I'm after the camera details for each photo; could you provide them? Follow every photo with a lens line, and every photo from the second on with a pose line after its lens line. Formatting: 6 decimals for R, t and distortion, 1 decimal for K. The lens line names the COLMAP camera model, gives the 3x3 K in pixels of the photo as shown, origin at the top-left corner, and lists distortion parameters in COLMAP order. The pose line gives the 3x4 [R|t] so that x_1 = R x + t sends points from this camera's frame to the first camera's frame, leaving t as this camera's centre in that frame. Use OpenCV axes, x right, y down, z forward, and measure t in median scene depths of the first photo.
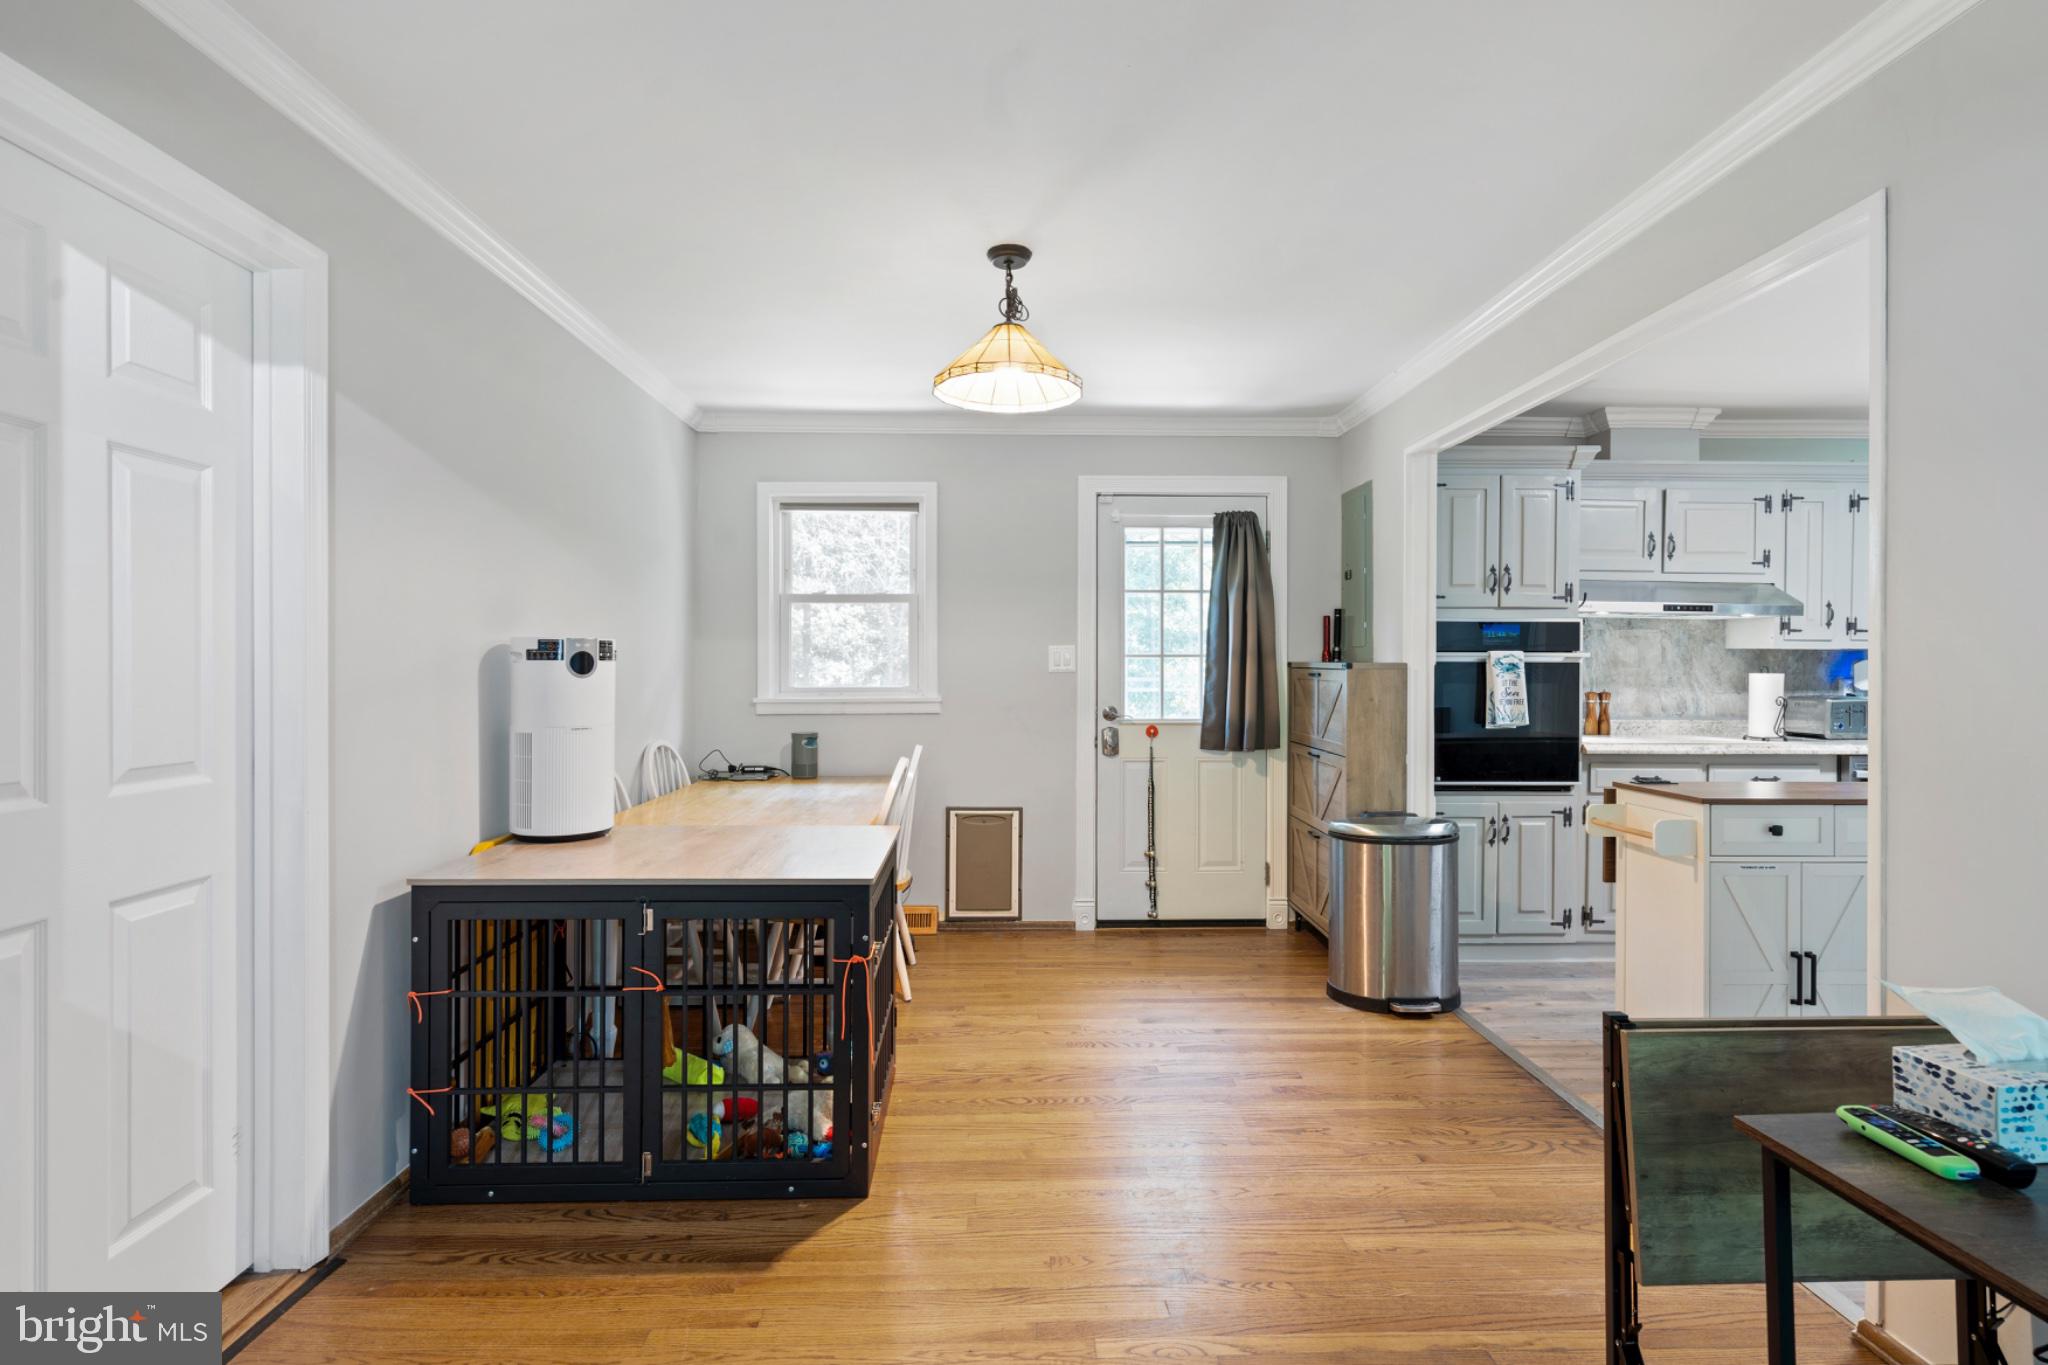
lens RADIAL K [[1000.6, 0, 1036.6], [0, 1000.6, 673.8], [0, 0, 1]] dist [0.005264, -0.001637]
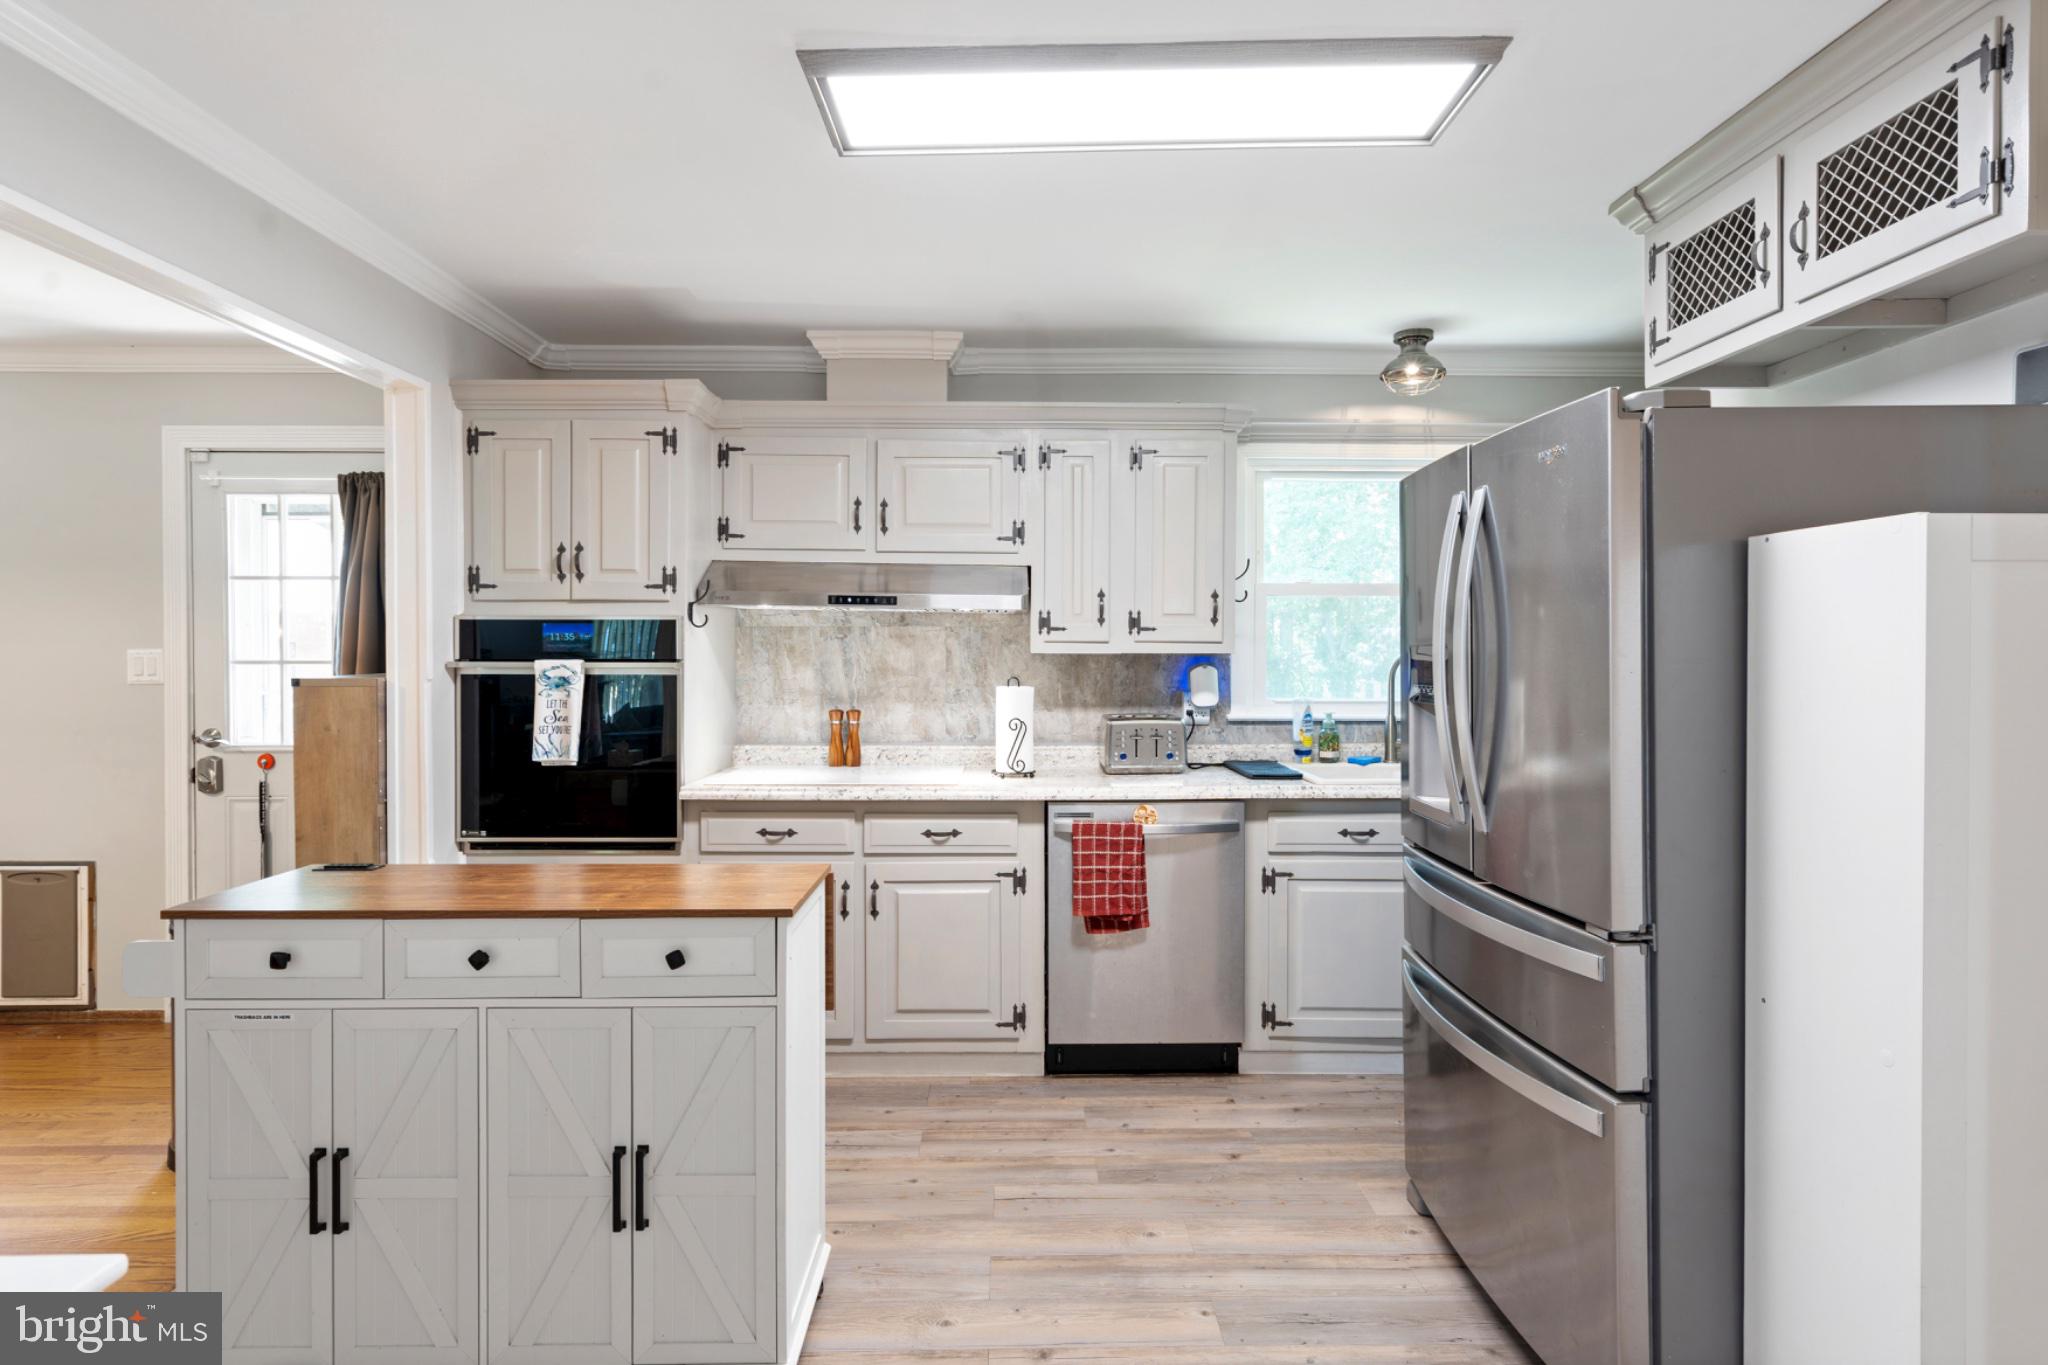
lens RADIAL K [[1076.3, 0, 1065.6], [0, 1076.3, 658.6], [0, 0, 1]] dist [0.003944, -0.000697]
pose [[0.999814, -0.001511, -0.019242, 0.779857], [0.001535, 0.999998, 0.001229, -0.022109], [0.019240, -0.001259, 0.999814, 0.200432]]
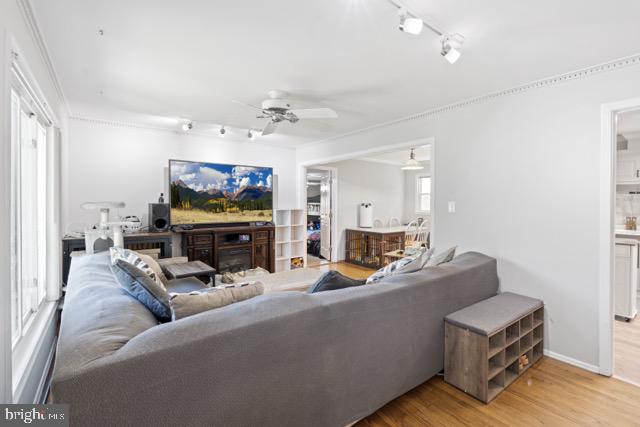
lens RADIAL K [[293.9, 0, 307.2], [0, 293.9, 207.5], [0, 0, 1]] dist [0.000486, 0.000009]
pose [[0.540796, 0.017046, -0.840981, 0.840582], [-0.009018, 0.999855, 0.014468, -0.019199], [0.841106, -0.000240, 0.540871, -0.460354]]
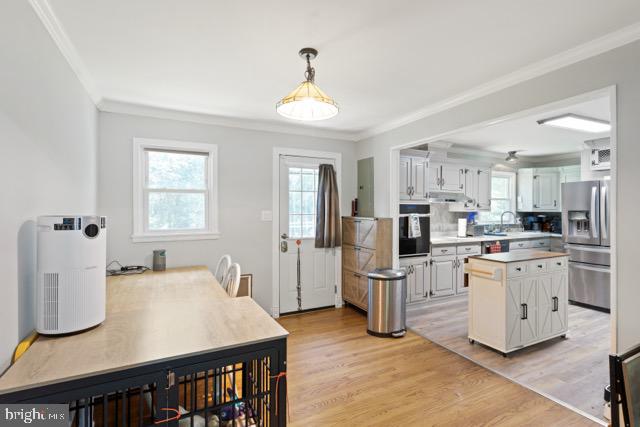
lens RADIAL K [[312.7, 0, 322.8], [0, 312.7, 211.1], [0, 0, 1]] dist [0.005264, -0.001637]
pose [[0.902228, -0.002442, 0.431253, -0.205822], [0.003515, 0.999992, -0.001691, -0.027214], [-0.431246, 0.003042, 0.902229, 0.204945]]
